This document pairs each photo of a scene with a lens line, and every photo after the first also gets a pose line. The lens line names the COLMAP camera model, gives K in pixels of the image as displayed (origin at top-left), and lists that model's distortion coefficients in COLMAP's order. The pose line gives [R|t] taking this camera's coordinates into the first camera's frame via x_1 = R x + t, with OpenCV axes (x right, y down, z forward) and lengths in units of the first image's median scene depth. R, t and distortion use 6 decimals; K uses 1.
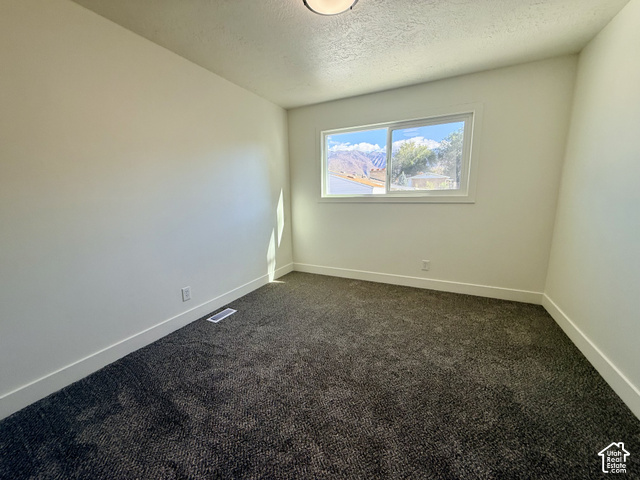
lens RADIAL K [[255.9, 0, 320.0], [0, 255.9, 240.0], [0, 0, 1]] dist [0.000798, -0.000014]
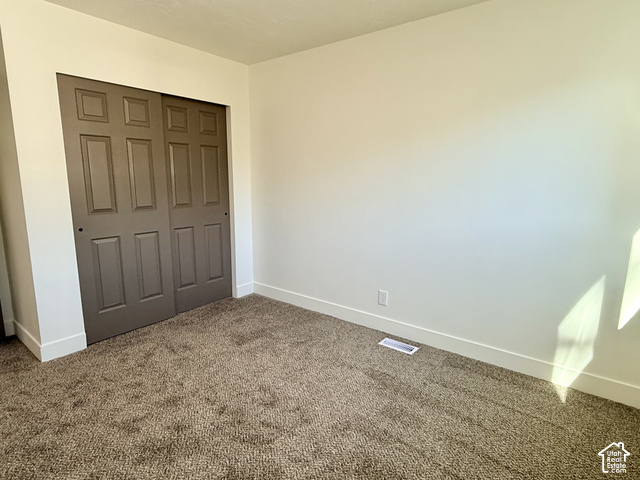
lens RADIAL K [[360.1, 0, 316.3], [0, 360.1, 240.3], [0, 0, 1]] dist [-0.001717, -0.001062]
pose [[-0.231027, 0.181748, -0.955821, 0.659872], [-0.167947, 0.960201, 0.223175, -0.213575], [0.958342, 0.212087, -0.191309, 0.919888]]
